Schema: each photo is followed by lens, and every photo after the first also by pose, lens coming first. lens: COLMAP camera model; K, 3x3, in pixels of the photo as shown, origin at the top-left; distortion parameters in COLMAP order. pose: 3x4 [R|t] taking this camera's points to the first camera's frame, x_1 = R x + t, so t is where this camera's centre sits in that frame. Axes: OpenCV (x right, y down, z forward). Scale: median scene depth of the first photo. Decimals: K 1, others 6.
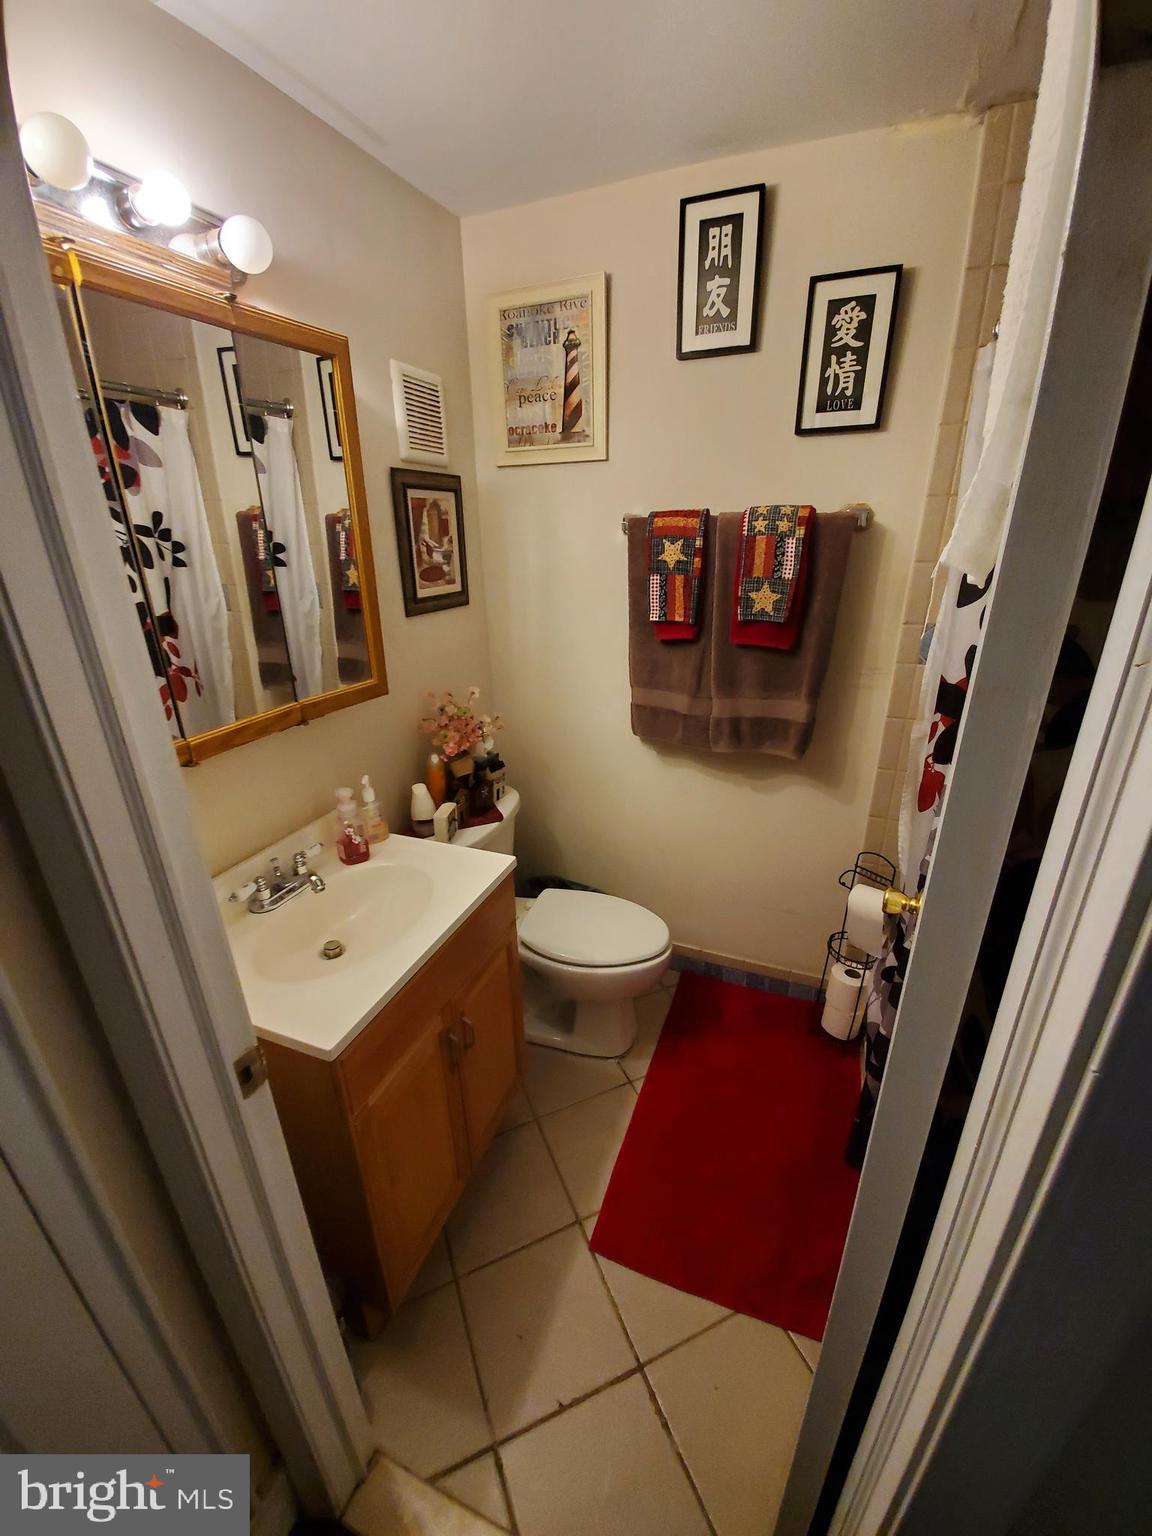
lens RADIAL K [[607.5, 0, 569.8], [0, 607.5, 770.1], [0, 0, 1]] dist [-0.023222, -0.001006]
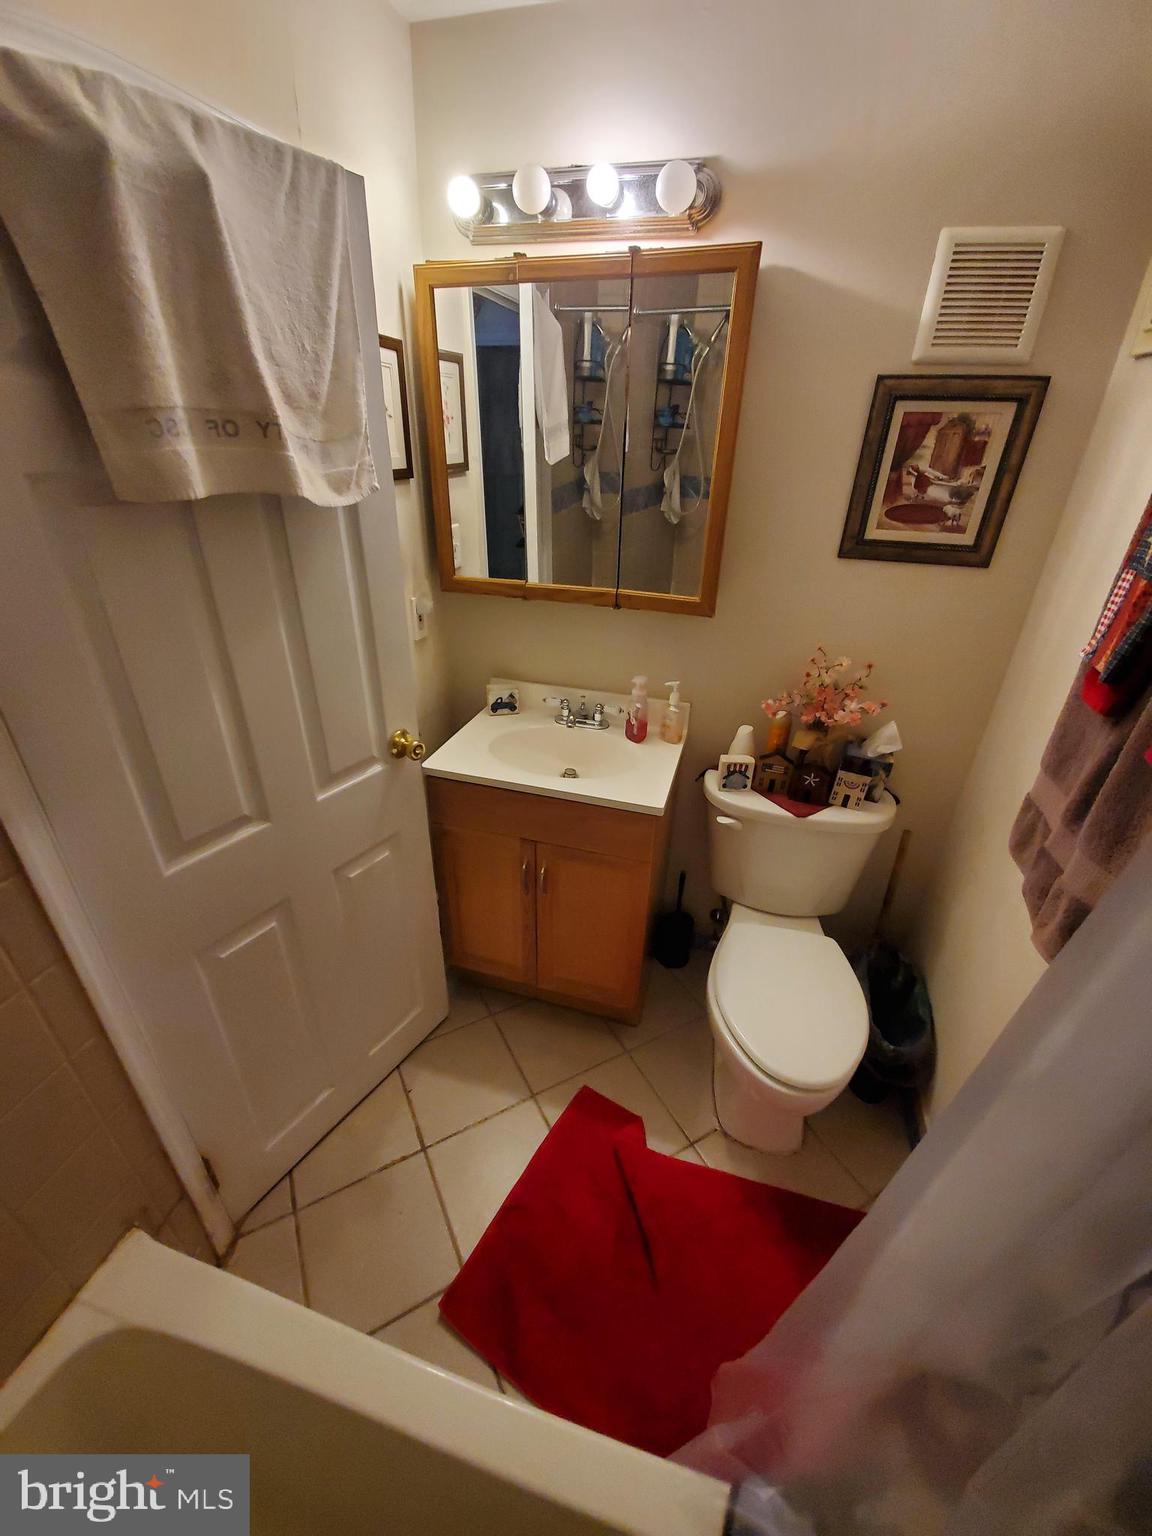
lens RADIAL K [[607.5, 0, 563.3], [0, 607.5, 774.4], [0, 0, 1]] dist [-0.023222, -0.001006]
pose [[0.070433, 0.485632, -0.871321, 0.598781], [-0.378827, 0.821072, 0.427002, -0.210177], [0.922783, 0.300005, 0.241801, 0.502174]]
